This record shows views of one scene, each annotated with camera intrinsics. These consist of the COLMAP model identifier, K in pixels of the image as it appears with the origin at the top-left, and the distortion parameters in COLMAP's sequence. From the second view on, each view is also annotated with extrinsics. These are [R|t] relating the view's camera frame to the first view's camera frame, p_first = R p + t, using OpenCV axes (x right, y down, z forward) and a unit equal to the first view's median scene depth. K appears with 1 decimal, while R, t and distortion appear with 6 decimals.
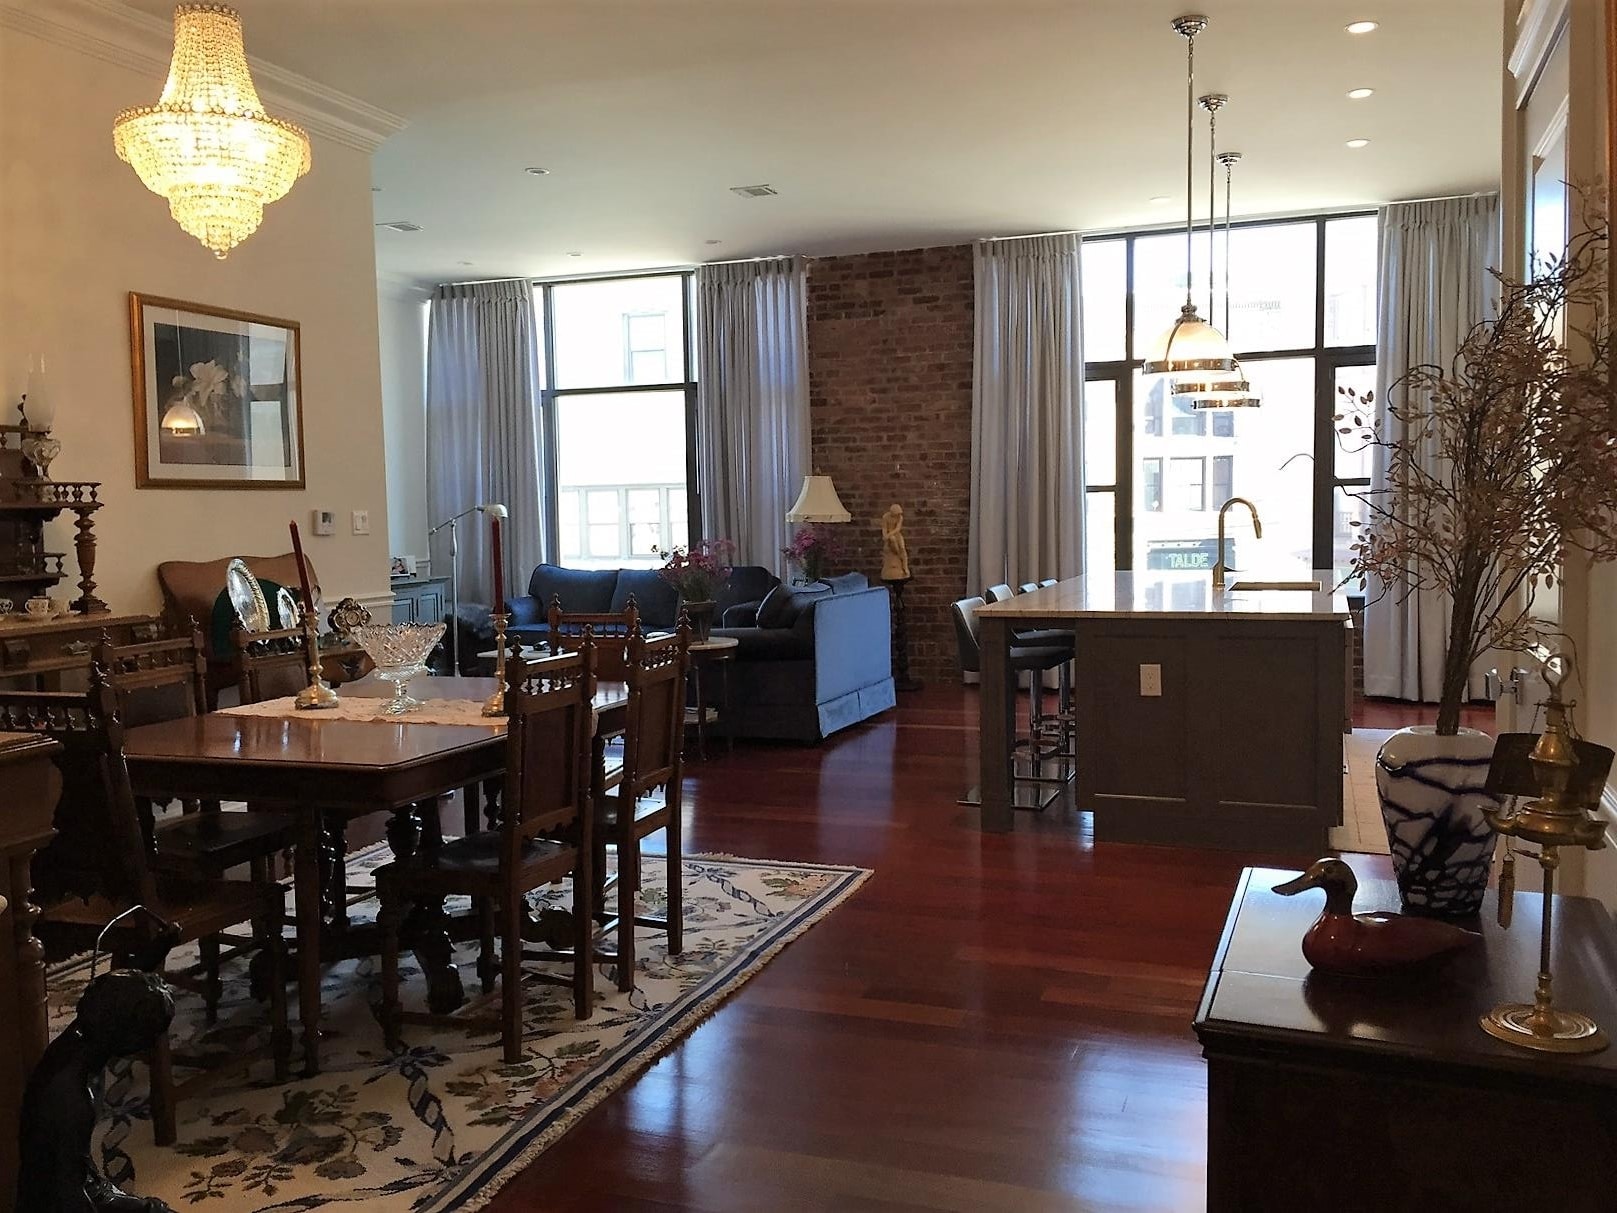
lens RADIAL K [[1378.0, 0, 799.9], [0, 1378.0, 615.9], [0, 0, 1]] dist [0.084301, -0.102564]
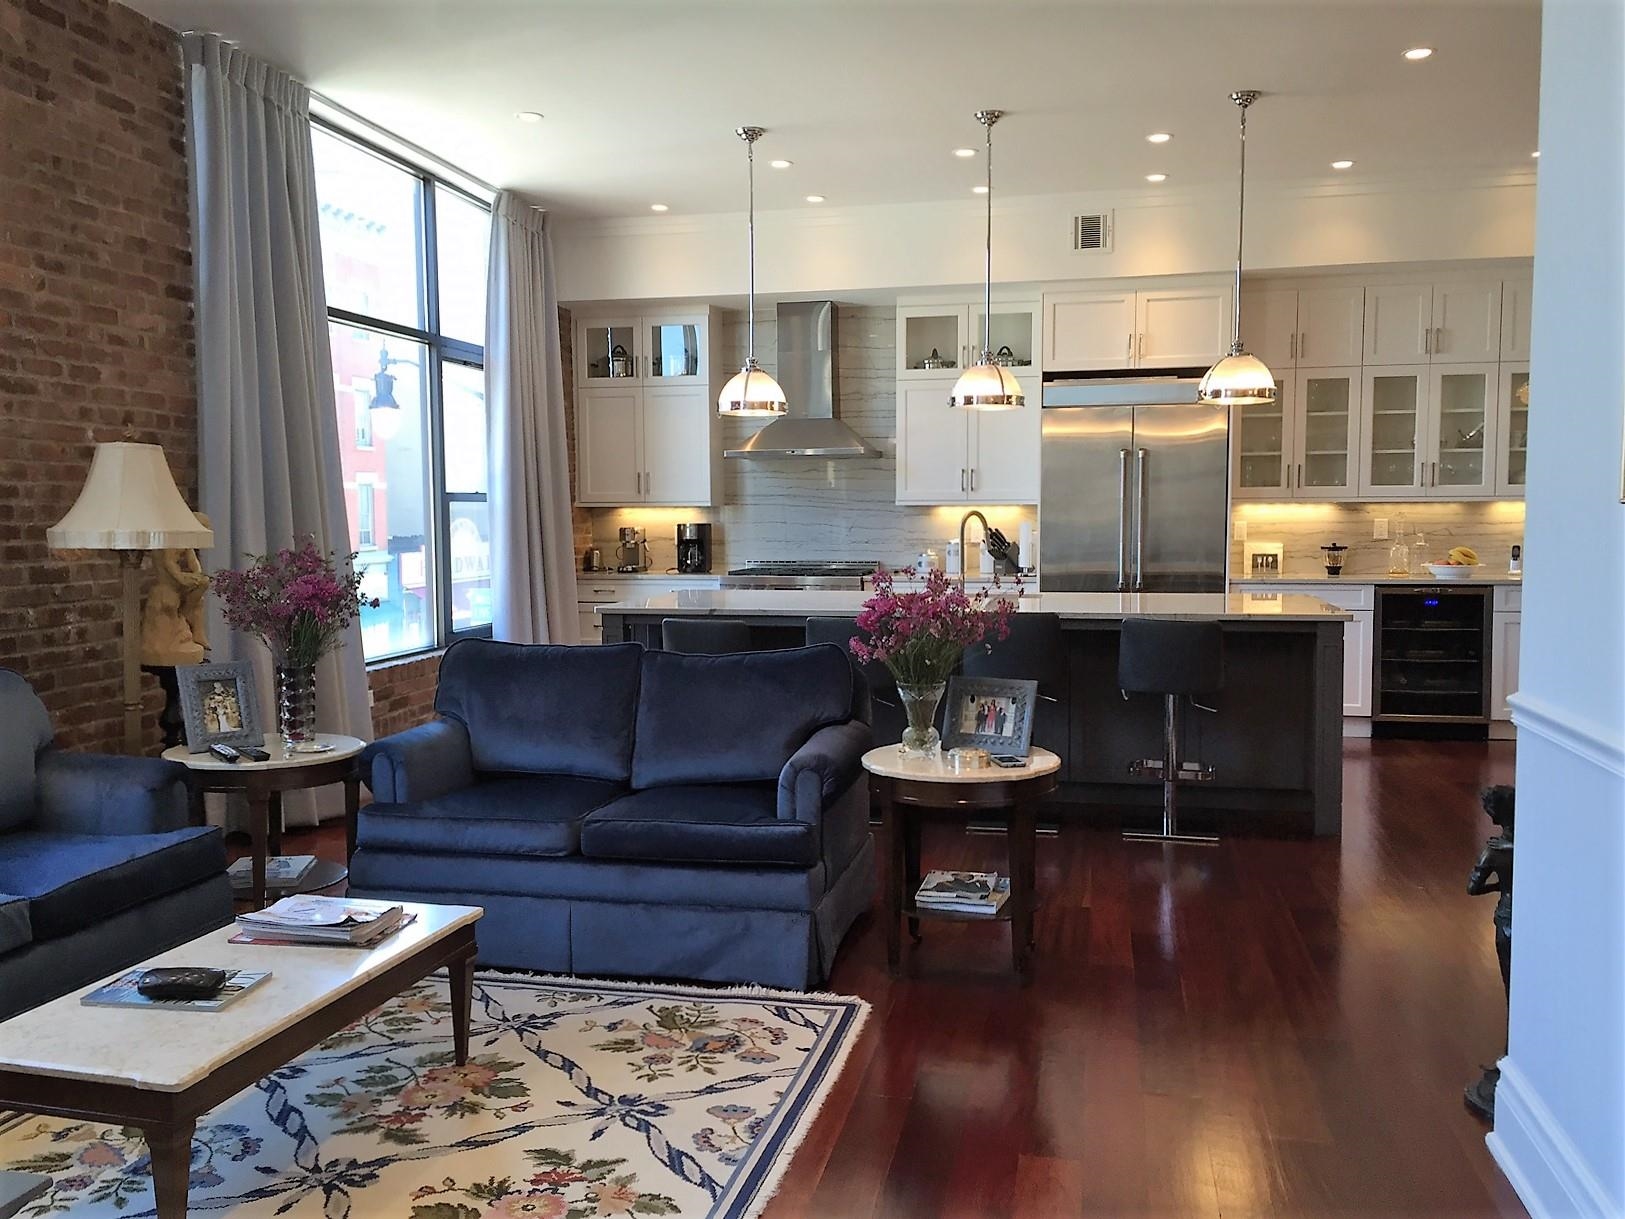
lens RADIAL K [[1384.8, 0, 806.0], [0, 1384.8, 611.3], [0, 0, 1]] dist [0.084301, -0.102564]
pose [[-0.141580, -0.052279, 0.988545, -0.467832], [0.086115, 0.994168, 0.064910, -0.060088], [-0.986174, 0.094318, -0.136253, 0.866960]]
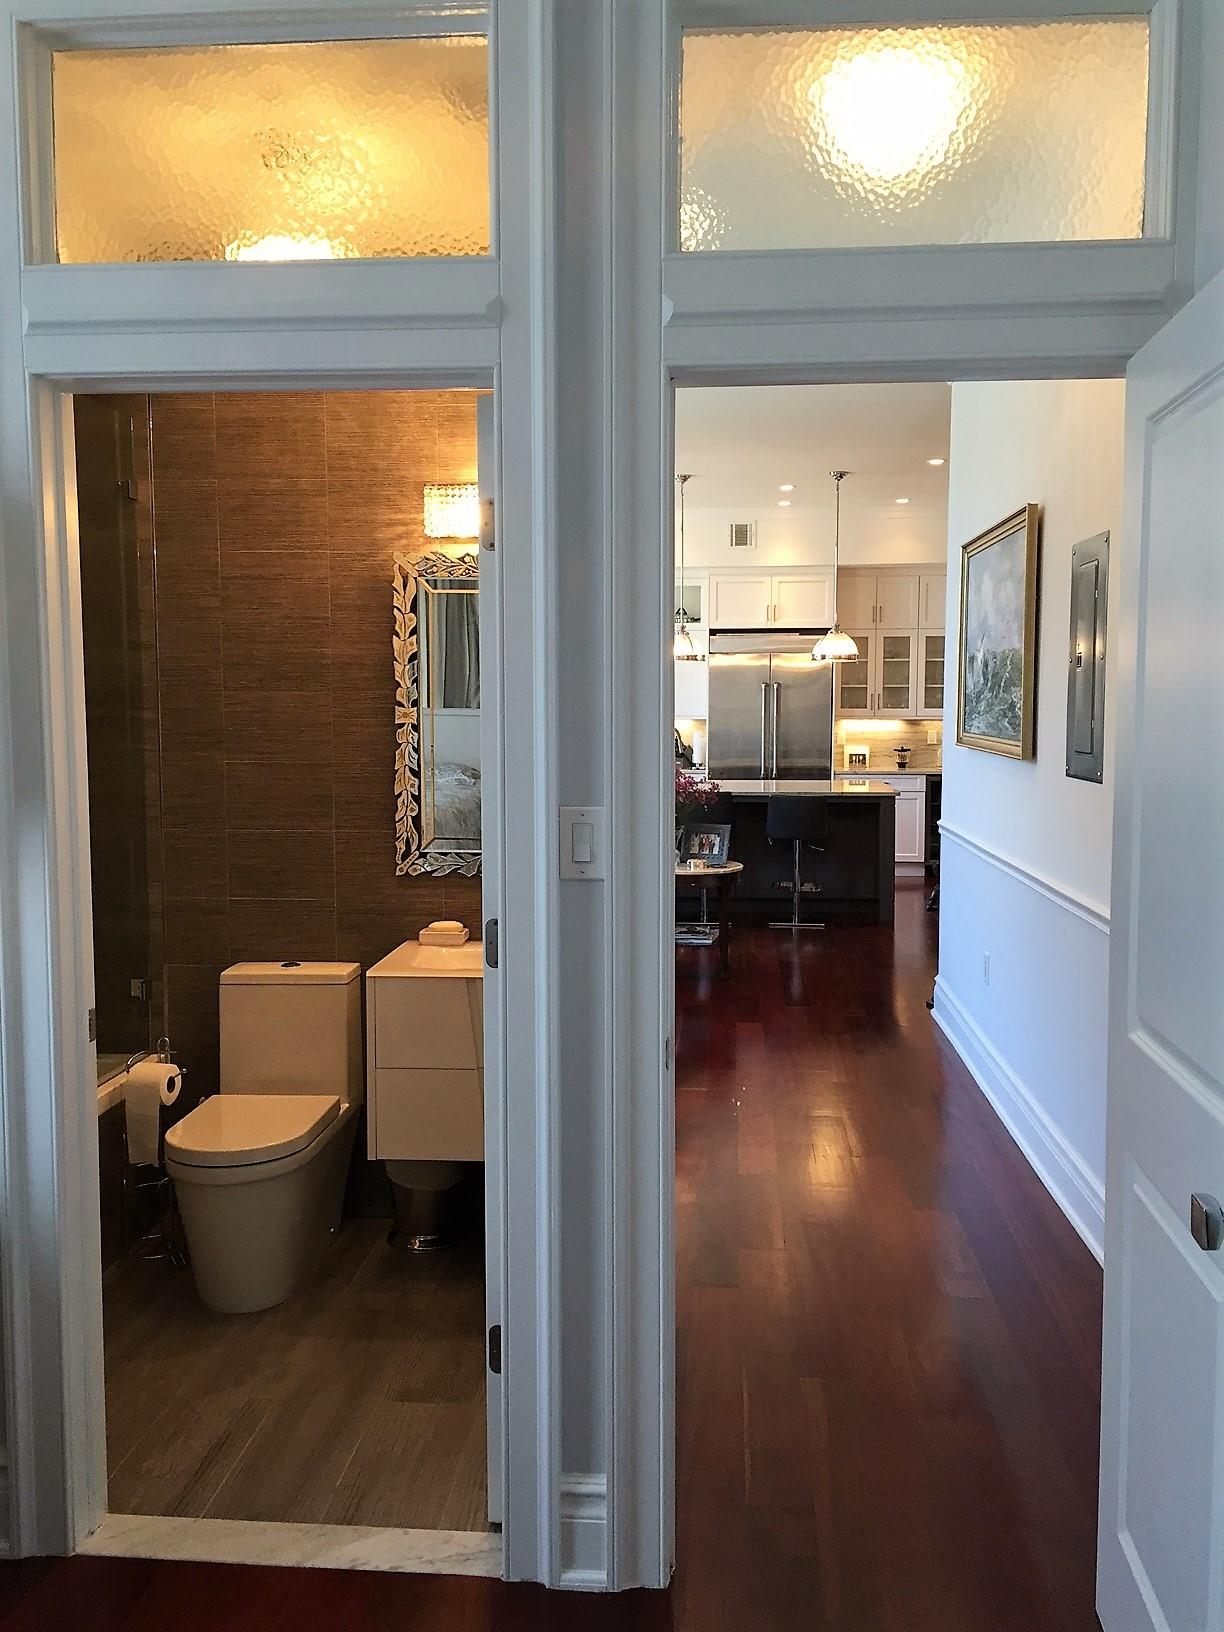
lens RADIAL K [[1390.8, 0, 616.4], [0, 1390.8, 812.2], [0, 0, 1]] dist [0.084301, -0.102564]
pose [[-0.270555, -0.057589, 0.960981, -0.820195], [0.081634, 0.993241, 0.082506, -0.085184], [-0.959237, 0.100771, -0.264025, 1.018382]]
